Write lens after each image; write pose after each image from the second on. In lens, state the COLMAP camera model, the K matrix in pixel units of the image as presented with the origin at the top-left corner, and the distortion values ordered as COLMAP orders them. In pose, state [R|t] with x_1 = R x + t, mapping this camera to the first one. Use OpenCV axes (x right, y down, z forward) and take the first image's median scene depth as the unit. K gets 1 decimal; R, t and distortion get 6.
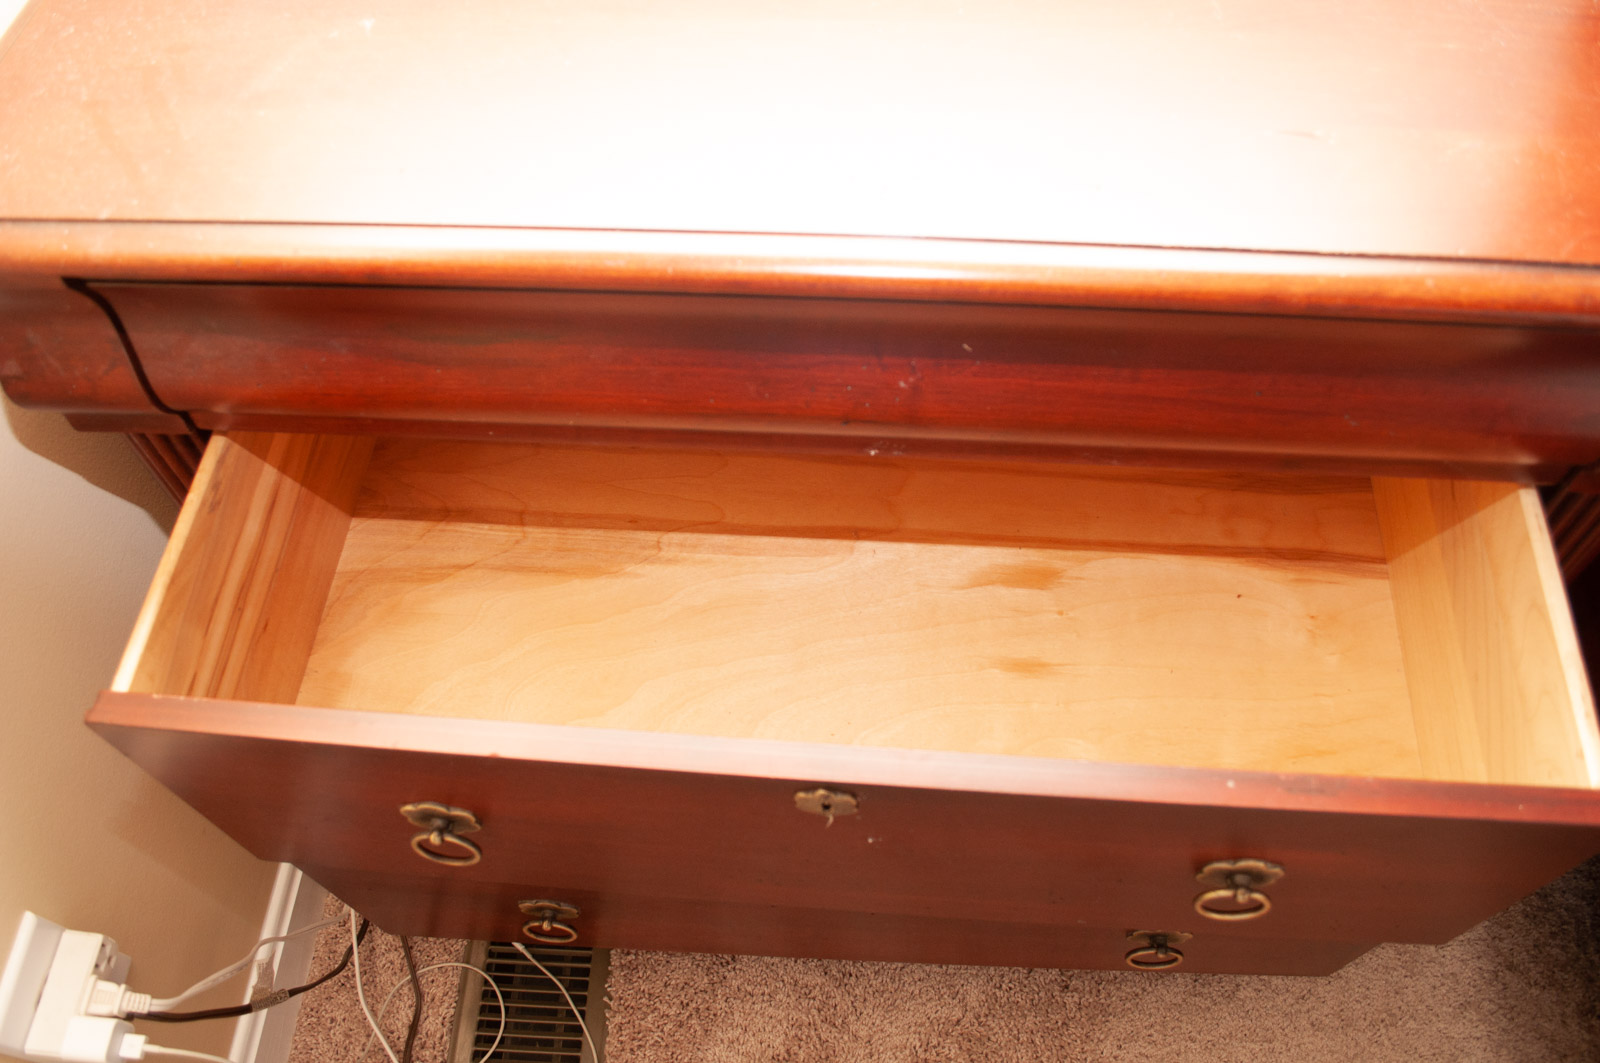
lens RADIAL K [[1257.4, 0, 800.0], [0, 1257.4, 531.5], [0, 0, 1]] dist [-0.077084, 0.008314]
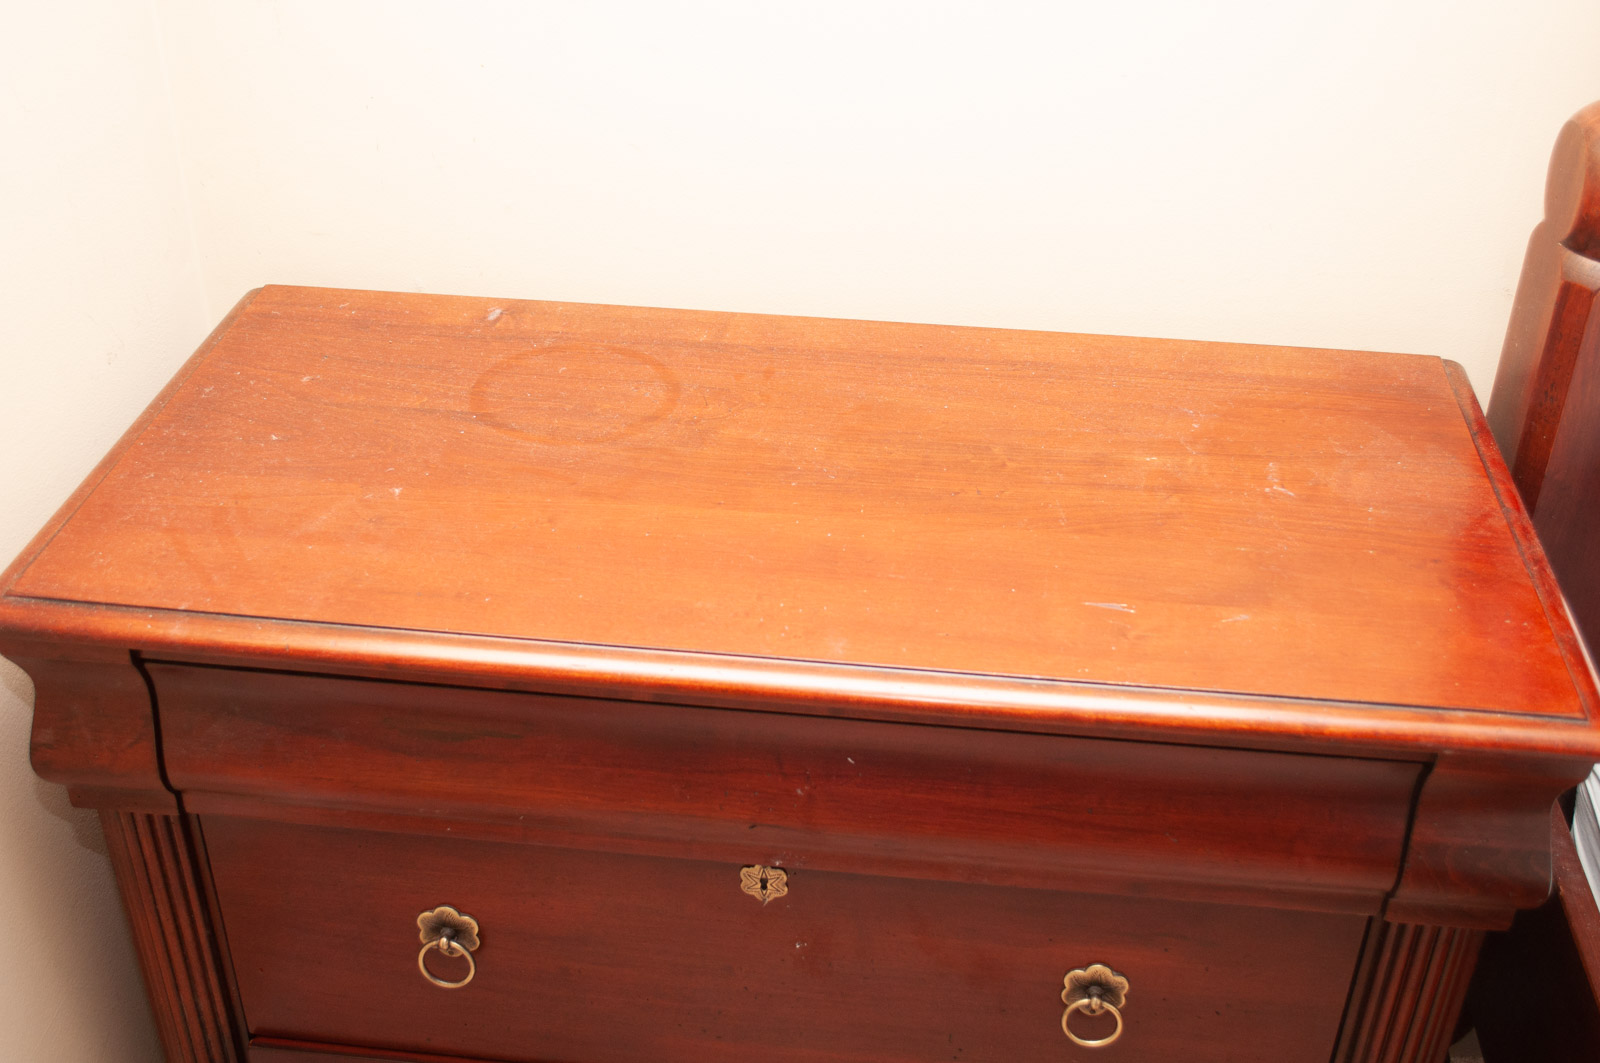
lens RADIAL K [[1816.7, 0, 800.0], [0, 1816.7, 531.5], [0, 0, 1]] dist [-0.042171, 0.004301]
pose [[0.998250, 0.058242, -0.010225, 0.047241], [-0.057441, 0.913997, -0.401634, 0.198364], [-0.014046, 0.401518, 0.915743, -0.393717]]
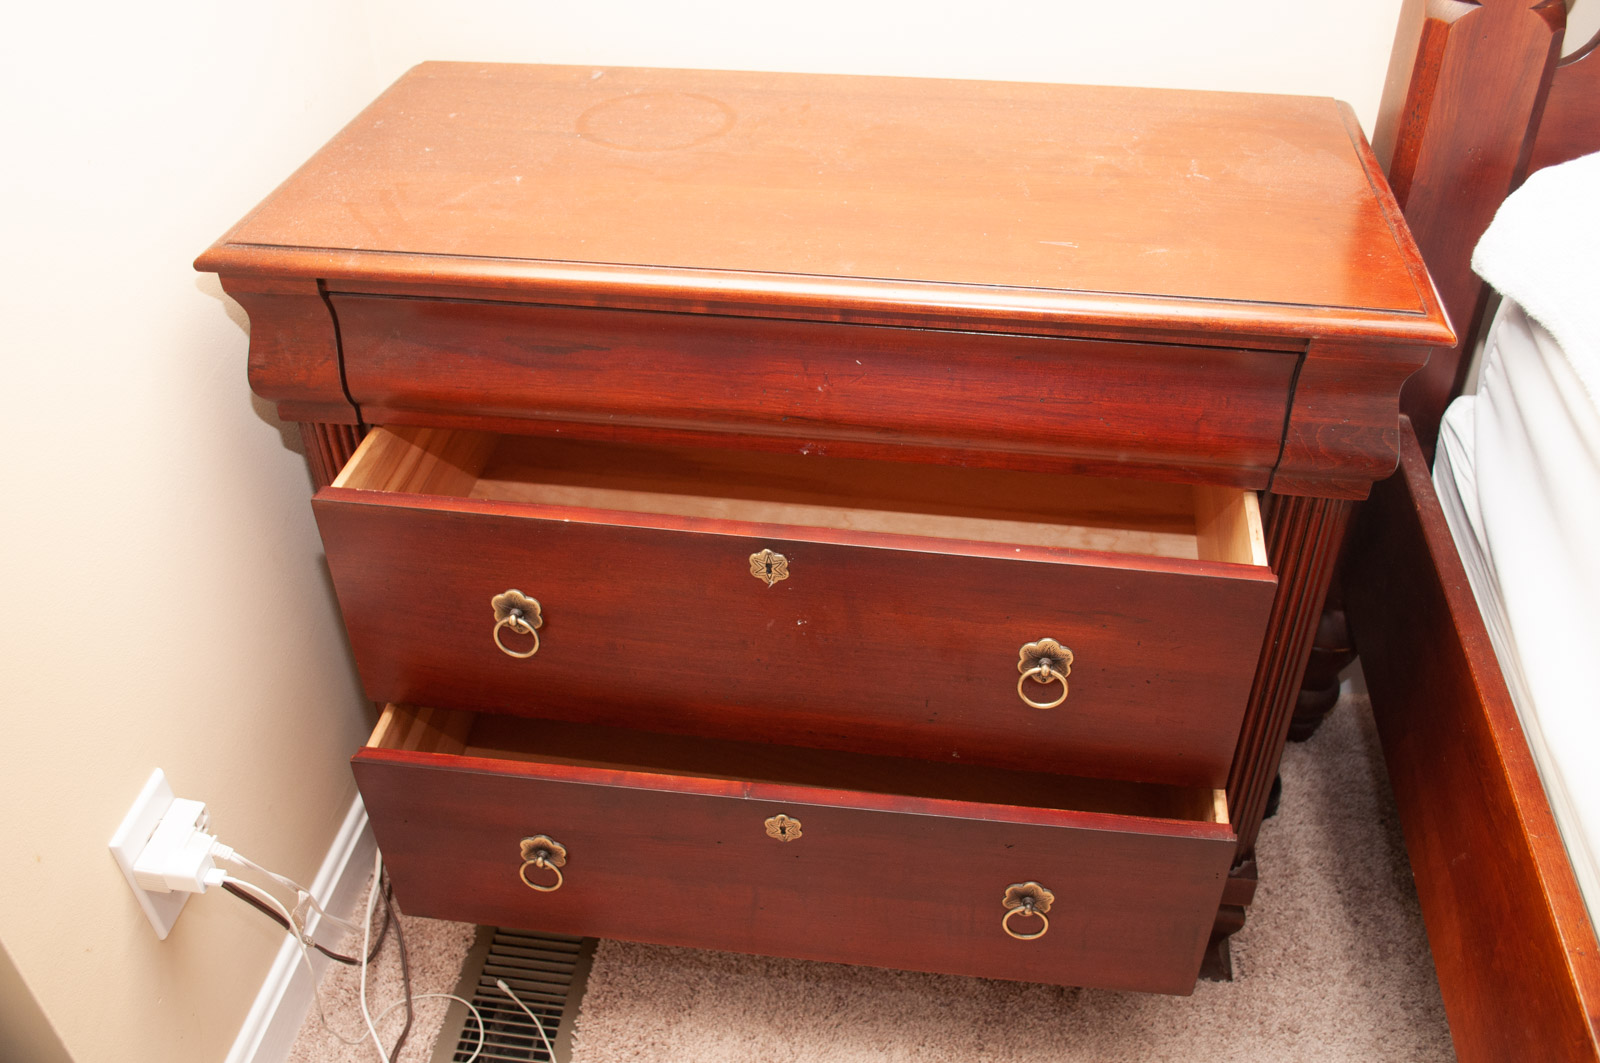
lens RADIAL K [[1423.7, 0, 800.0], [0, 1423.7, 531.5], [0, 0, 1]] dist [-0.063957, 0.004668]
pose [[0.996482, 0.062301, -0.056052, 0.093388], [-0.077366, 0.940971, -0.329528, 0.360431], [0.032213, 0.332705, 0.942481, -0.356901]]
